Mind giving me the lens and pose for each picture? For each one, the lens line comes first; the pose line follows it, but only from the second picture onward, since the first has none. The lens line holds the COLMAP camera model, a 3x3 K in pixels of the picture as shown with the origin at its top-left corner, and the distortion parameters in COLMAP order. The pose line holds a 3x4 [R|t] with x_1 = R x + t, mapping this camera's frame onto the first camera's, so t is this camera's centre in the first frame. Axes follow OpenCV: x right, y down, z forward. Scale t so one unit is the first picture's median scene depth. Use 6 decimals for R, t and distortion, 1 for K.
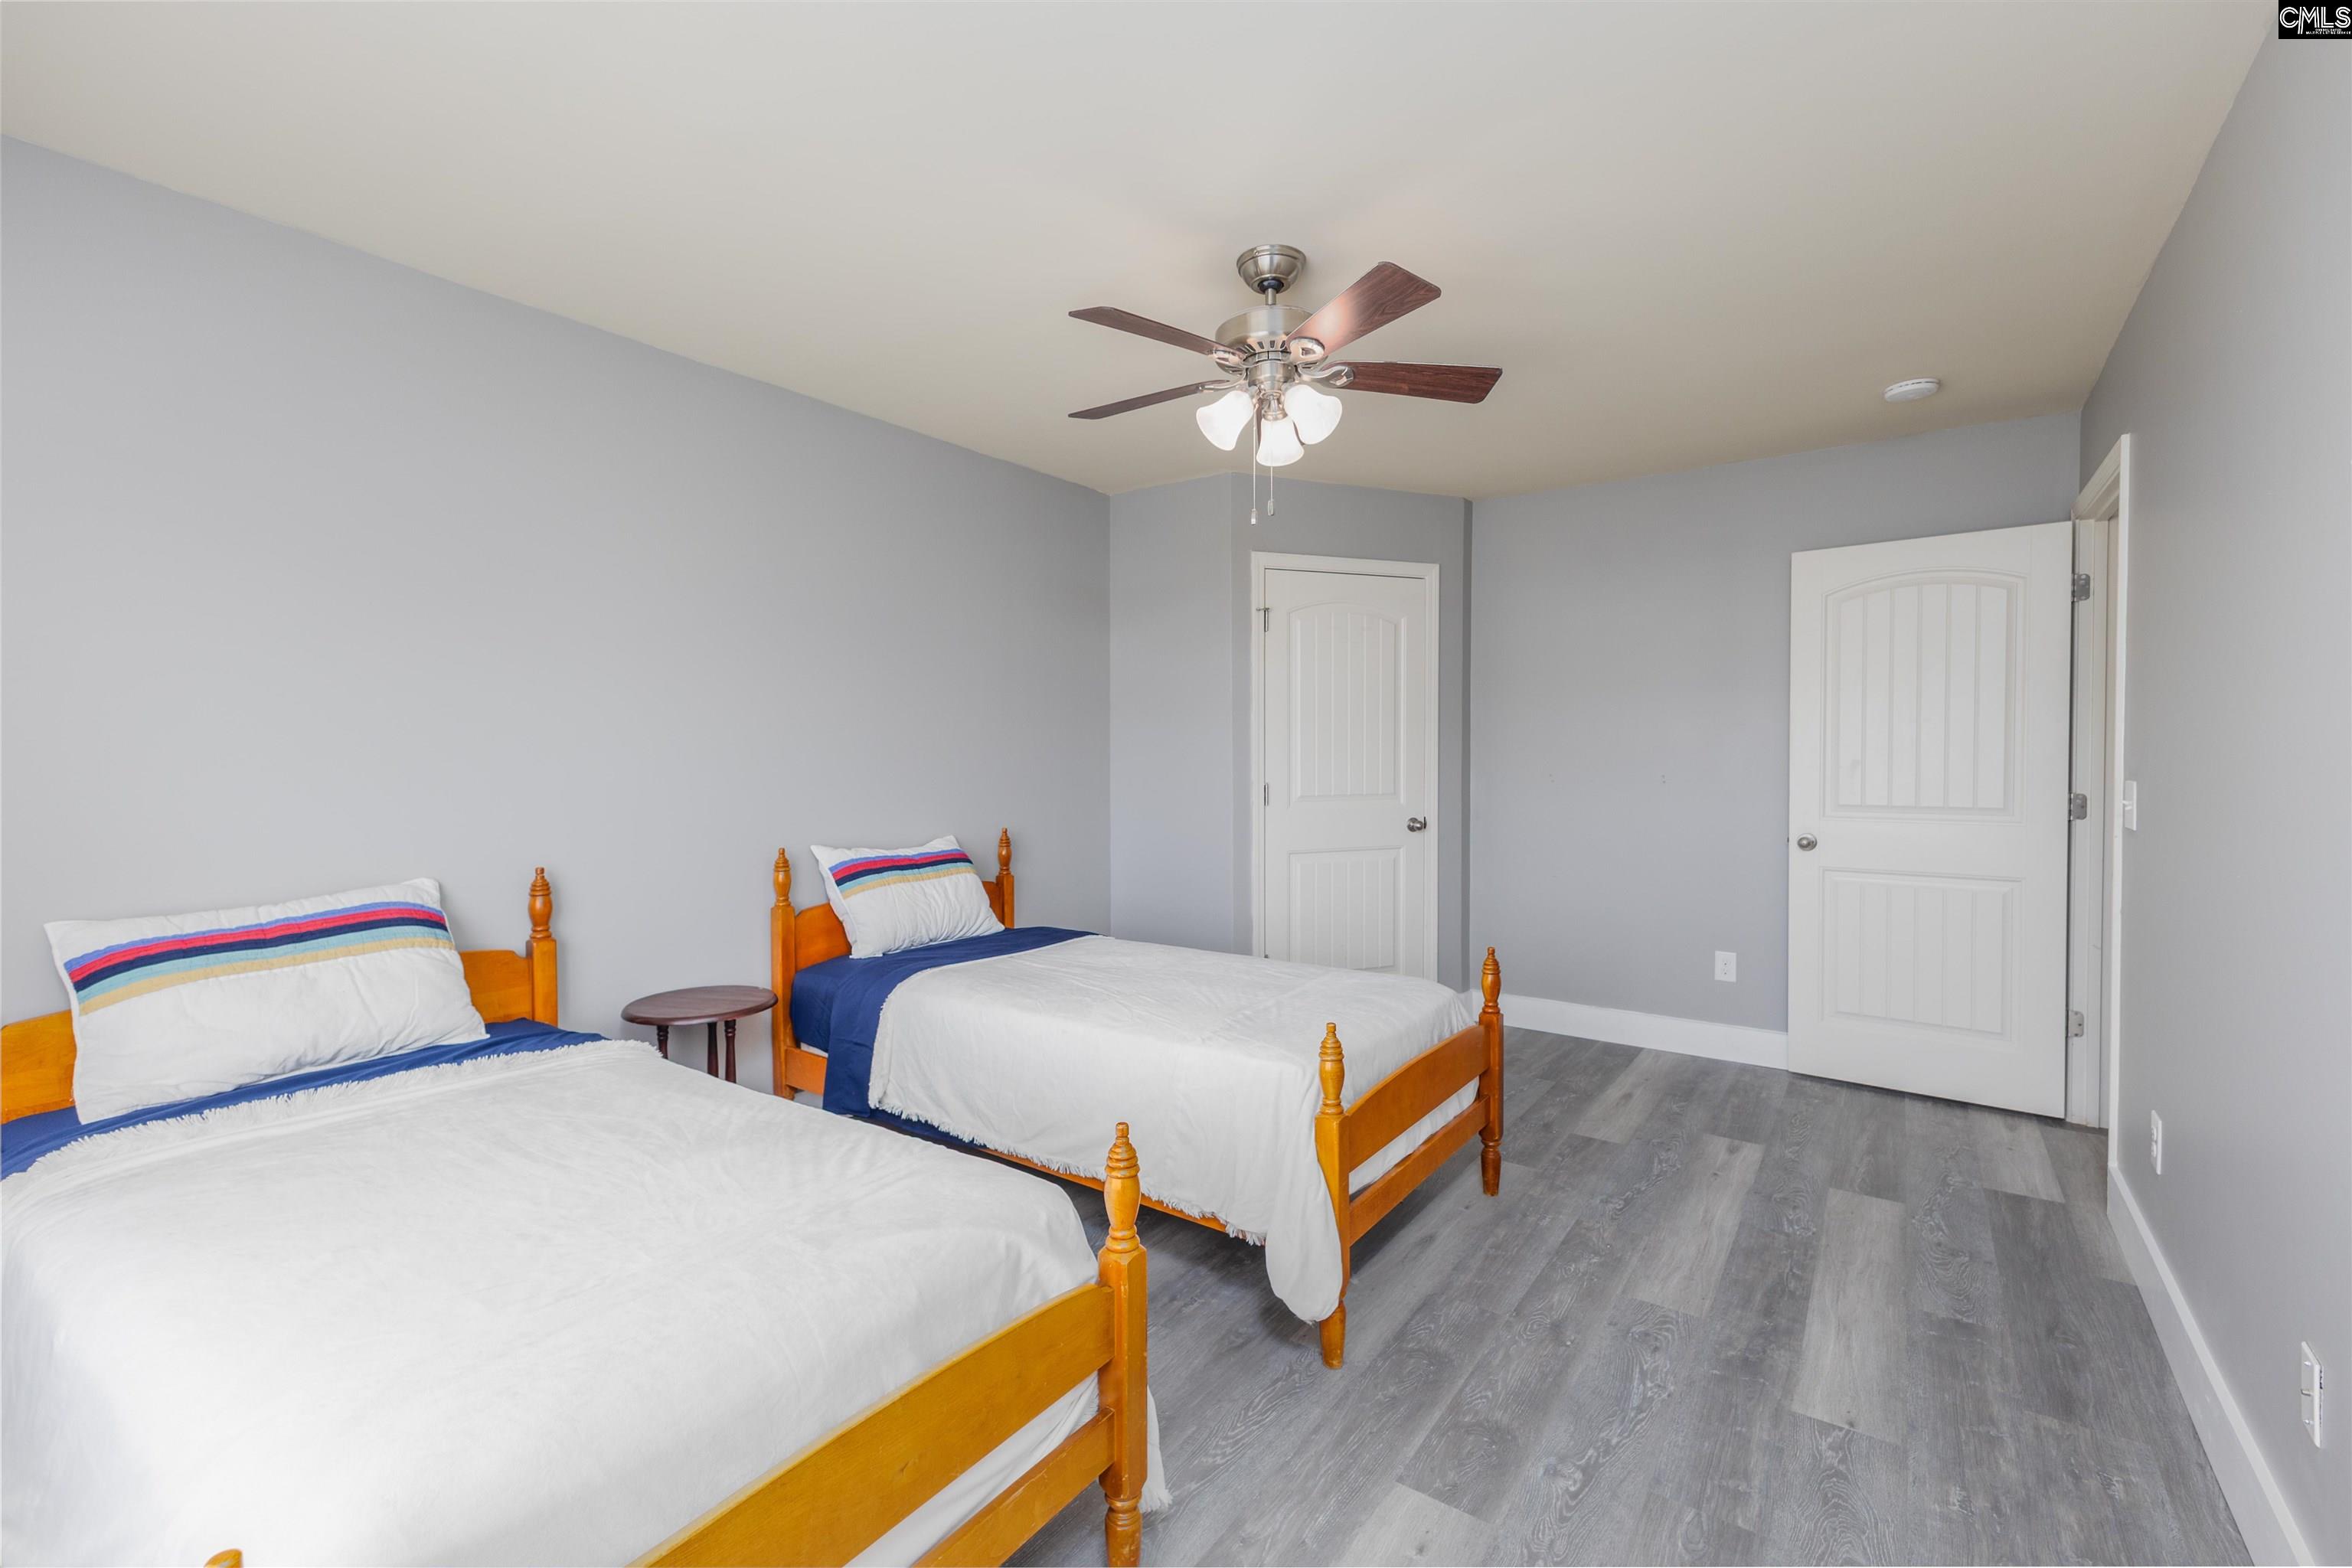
lens RADIAL K [[1012.2, 0, 1176.2], [0, 1012.2, 776.7], [0, 0, 1]] dist [0.015597, -0.000153]
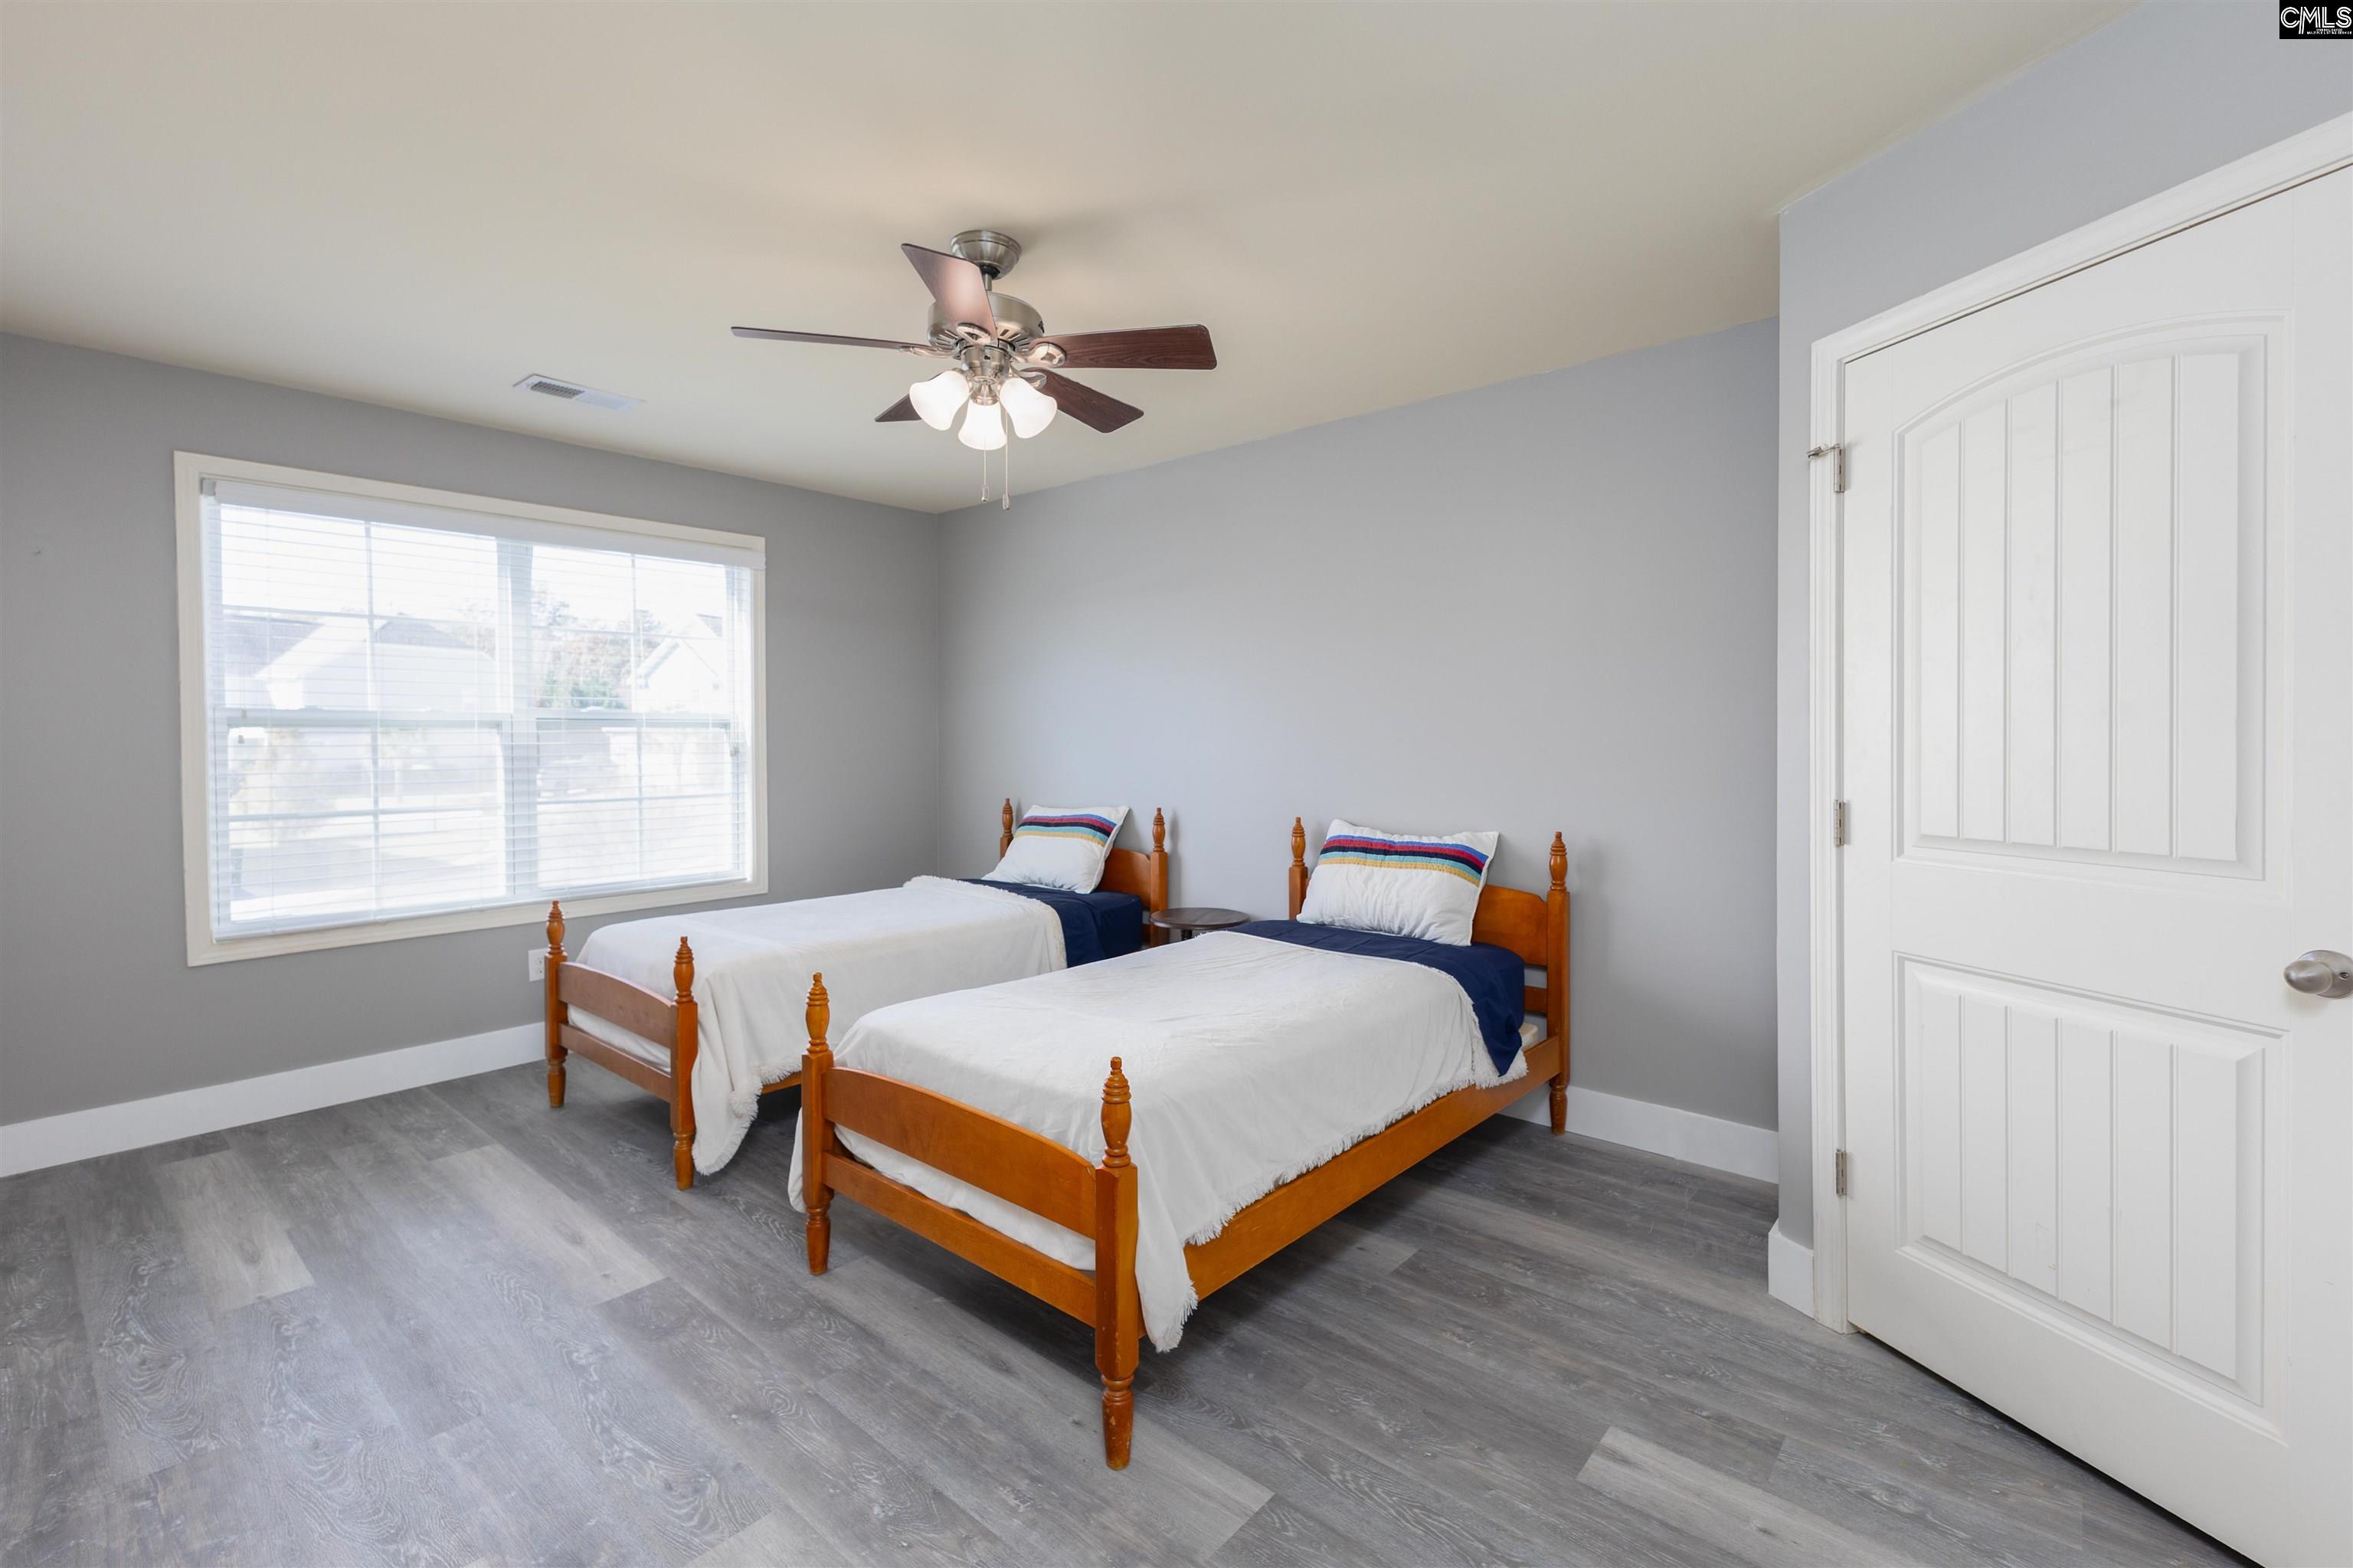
lens RADIAL K [[1012.6, 0, 1184.1], [0, 1012.6, 740.6], [0, 0, 1]] dist [0.015597, -0.000153]
pose [[-0.083376, 0.008202, -0.996484, 1.170722], [-0.017088, 0.999807, 0.009659, -0.041736], [0.996372, 0.017833, -0.083220, 1.382050]]
